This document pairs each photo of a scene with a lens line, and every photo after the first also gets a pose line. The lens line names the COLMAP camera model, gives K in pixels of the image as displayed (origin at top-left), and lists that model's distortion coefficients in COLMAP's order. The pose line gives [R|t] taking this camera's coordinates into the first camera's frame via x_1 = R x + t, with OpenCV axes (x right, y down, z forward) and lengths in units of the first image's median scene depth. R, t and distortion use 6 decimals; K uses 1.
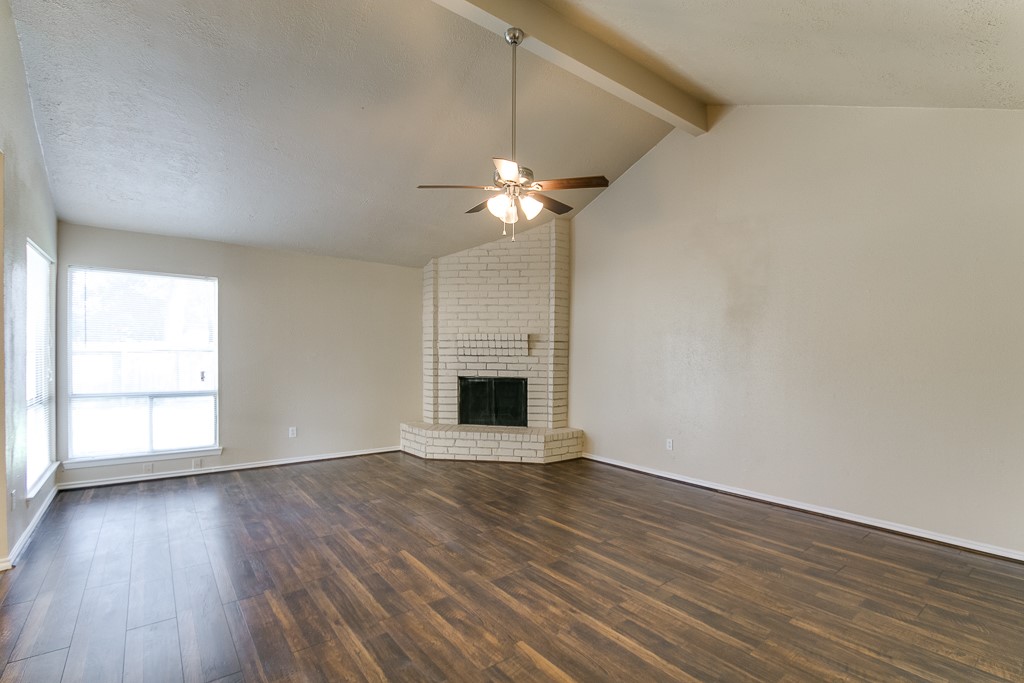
lens RADIAL K [[474.7, 0, 510.6], [0, 474.7, 352.5], [0, 0, 1]] dist [-0.018212, 0.003196]
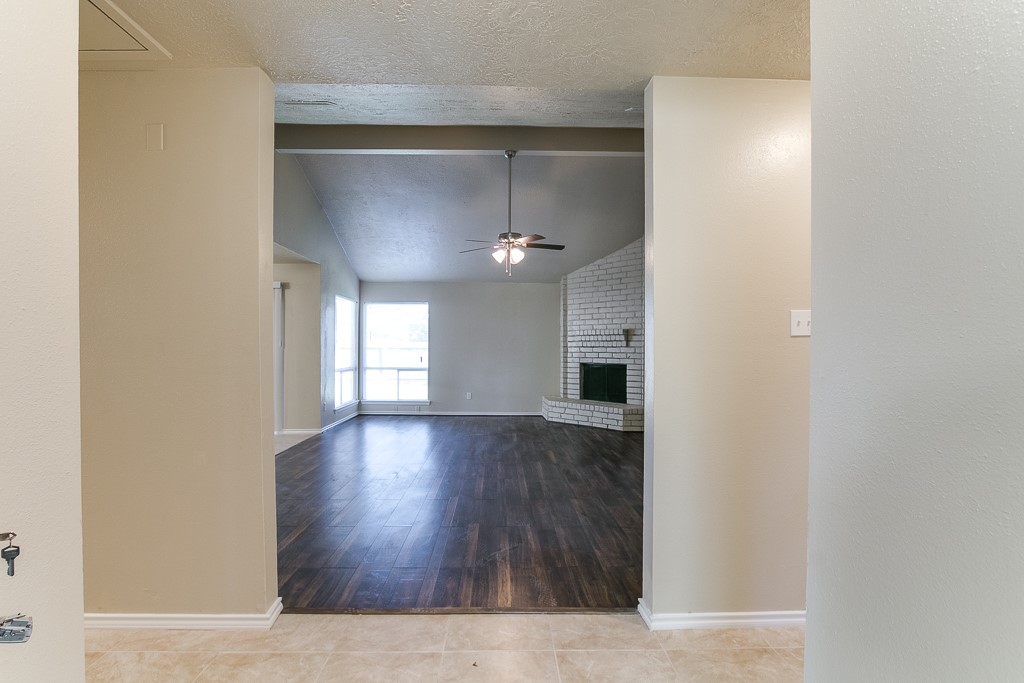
lens RADIAL K [[474.7, 0, 510.7], [0, 474.7, 341.1], [0, 0, 1]] dist [-0.018212, 0.003196]
pose [[0.809570, -0.015169, -0.586828, 0.556295], [0.005175, 0.999812, -0.018705, 0.015032], [0.587001, 0.012106, 0.809496, -0.198946]]
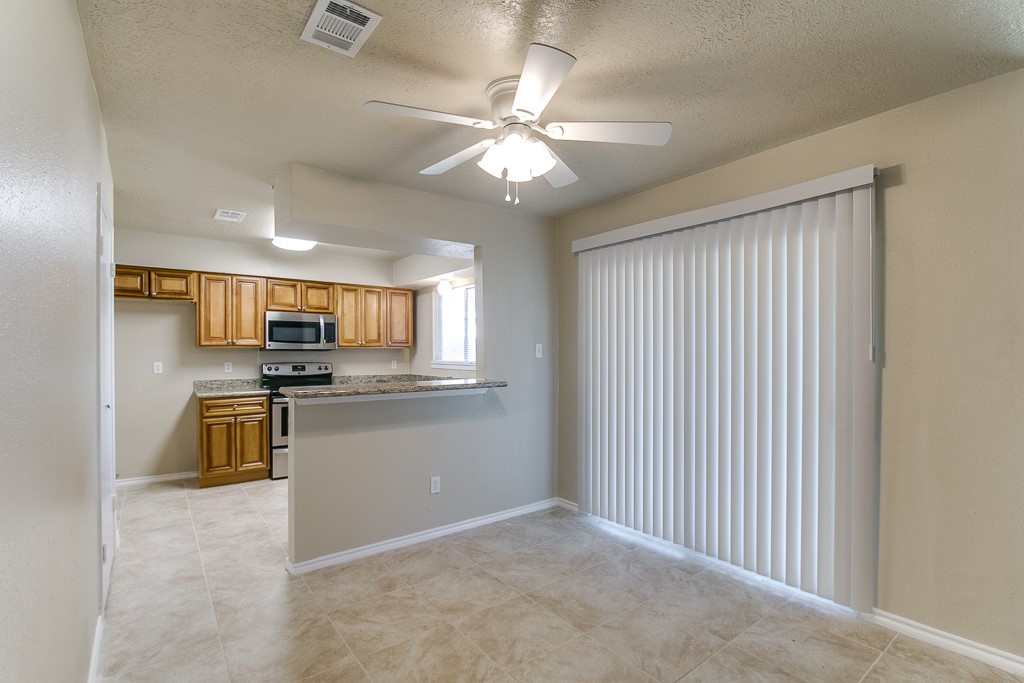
lens RADIAL K [[474.7, 0, 506.9], [0, 474.7, 347.7], [0, 0, 1]] dist [-0.018212, 0.003196]
pose [[-0.004701, -0.019367, -0.999801, -0.195113], [-0.001845, 0.999811, -0.019358, -0.000143], [0.999987, 0.001753, -0.004736, 0.109720]]
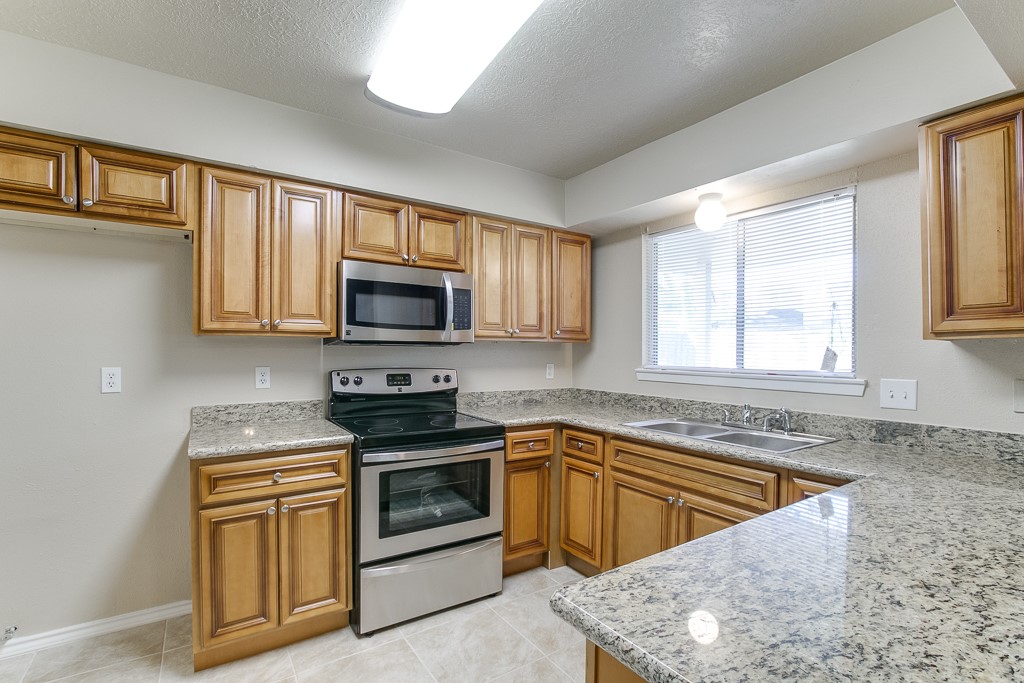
lens RADIAL K [[474.7, 0, 506.4], [0, 474.7, 347.0], [0, 0, 1]] dist [-0.018212, 0.003196]
pose [[-0.065789, -0.015377, -0.997715, -0.654885], [-0.011342, 0.999828, -0.014662, -0.003631], [0.997769, 0.010352, -0.065952, -0.162778]]
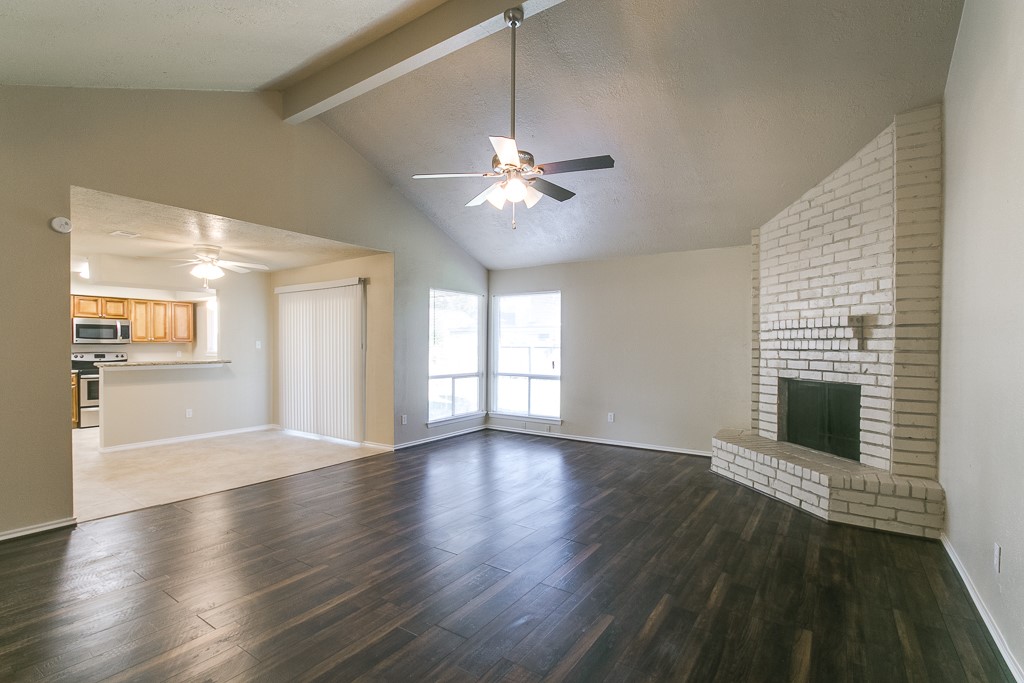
lens RADIAL K [[474.7, 0, 510.5], [0, 474.7, 346.6], [0, 0, 1]] dist [-0.018212, 0.003196]
pose [[0.314070, -0.007191, -0.949373, 0.515402], [0.001424, 0.999974, -0.007103, 0.006311], [0.949399, 0.000879, 0.314072, 0.389060]]
